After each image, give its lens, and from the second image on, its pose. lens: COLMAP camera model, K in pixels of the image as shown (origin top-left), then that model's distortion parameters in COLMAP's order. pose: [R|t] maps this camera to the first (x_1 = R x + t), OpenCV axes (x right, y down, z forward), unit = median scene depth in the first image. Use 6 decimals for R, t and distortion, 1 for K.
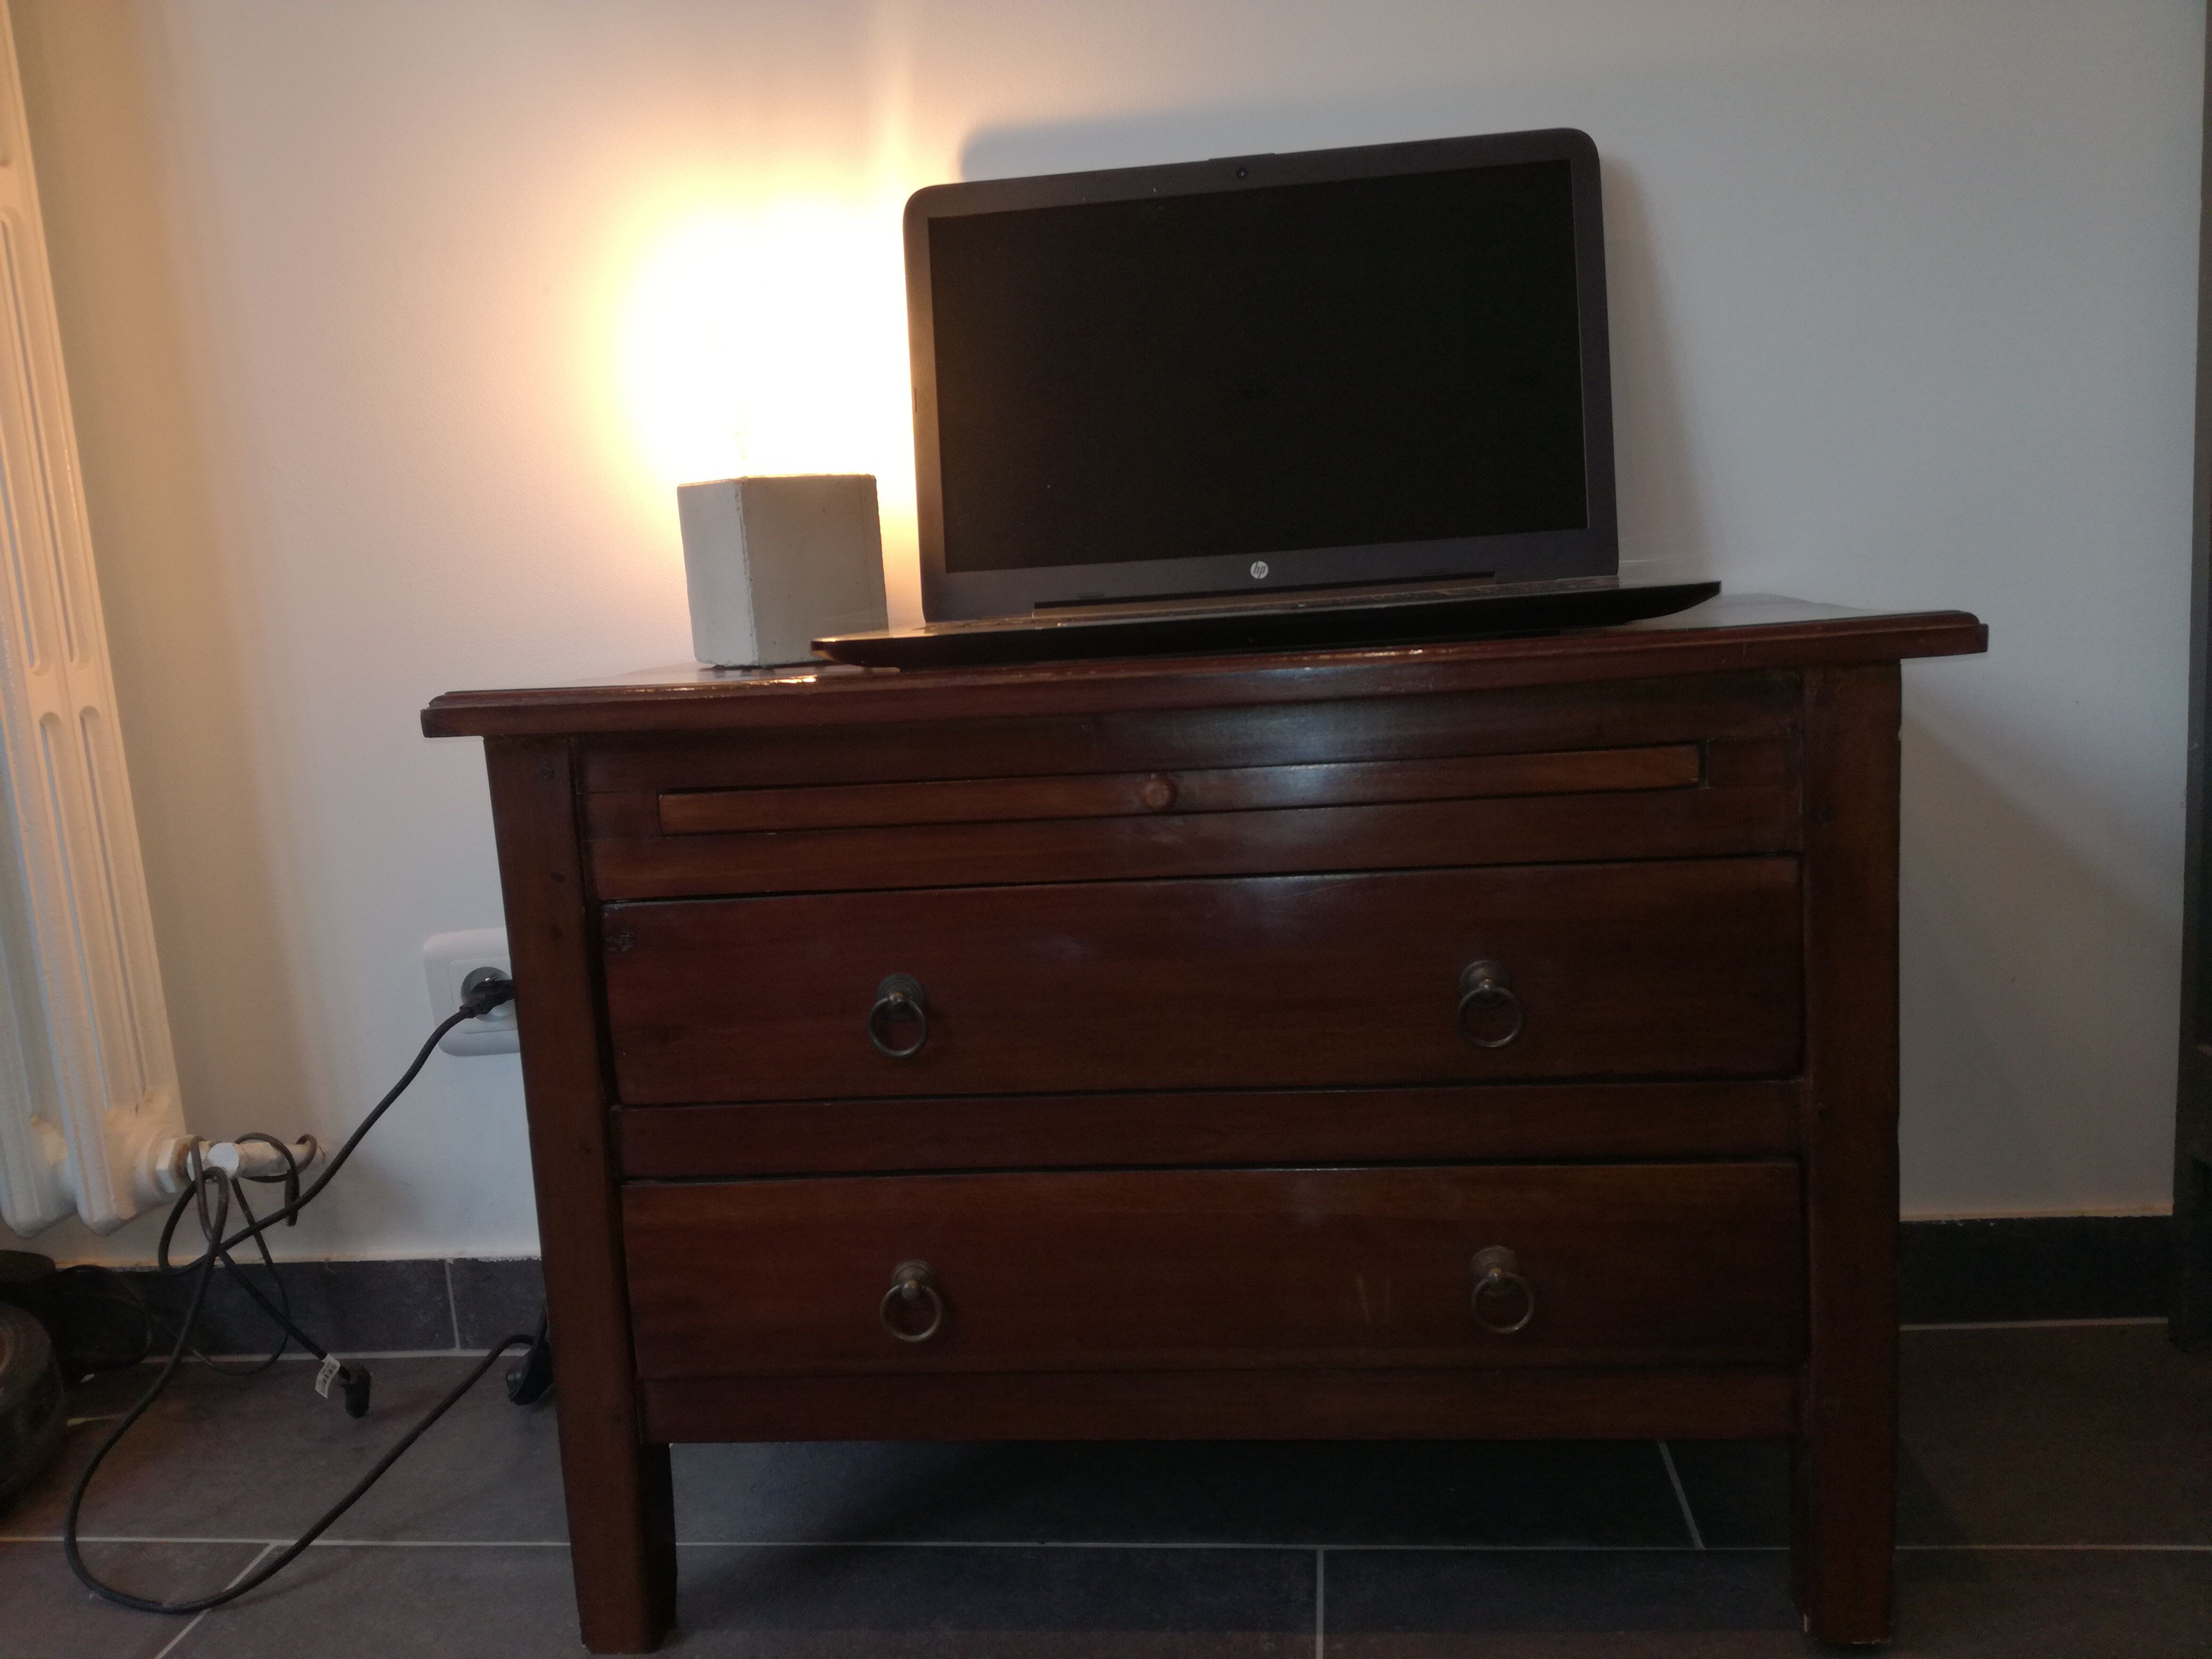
lens RADIAL K [[1764.7, 0, 1106.0], [0, 1764.7, 829.5], [0, 0, 1]] dist [0.081513, -0.140467]
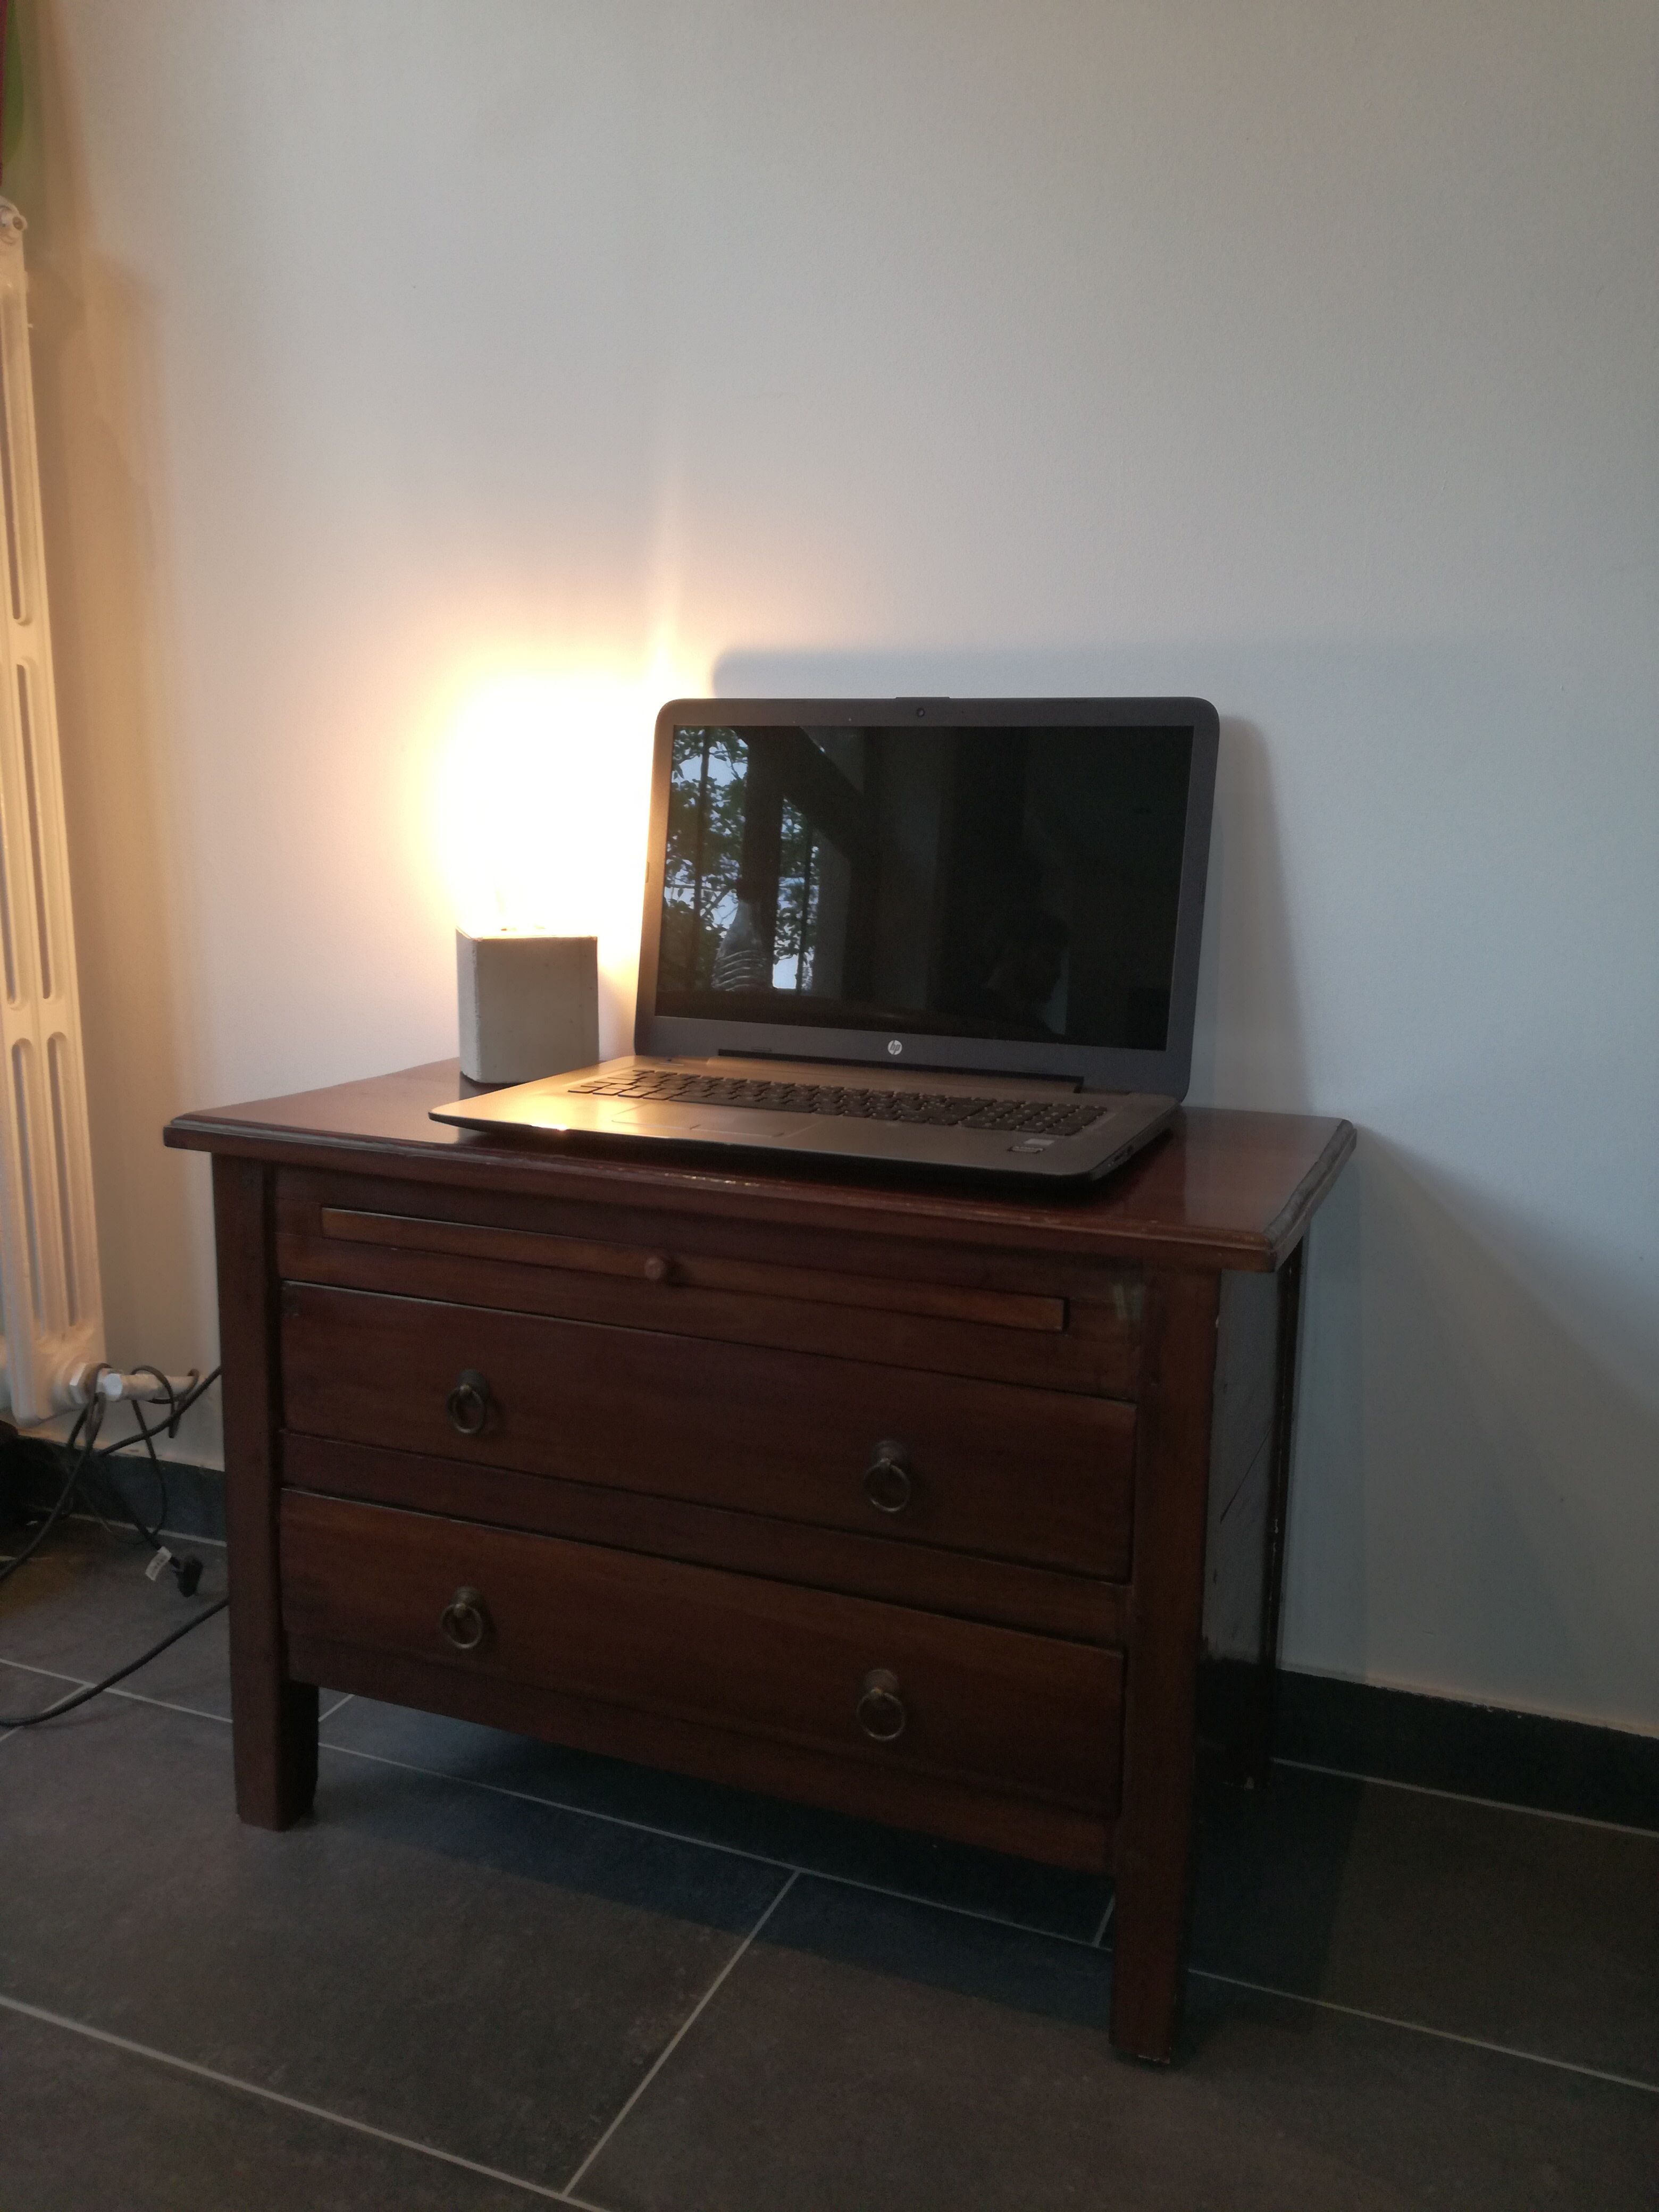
lens RADIAL K [[1733.8, 0, 867.7], [0, 1733.8, 1107.7], [0, 0, 1]] dist [0.092549, -0.124416]
pose [[0.963273, 0.129399, -0.235291, 0.406831], [-0.119534, 0.991262, 0.055779, -0.199611], [0.240452, -0.025606, 0.970323, -0.153695]]
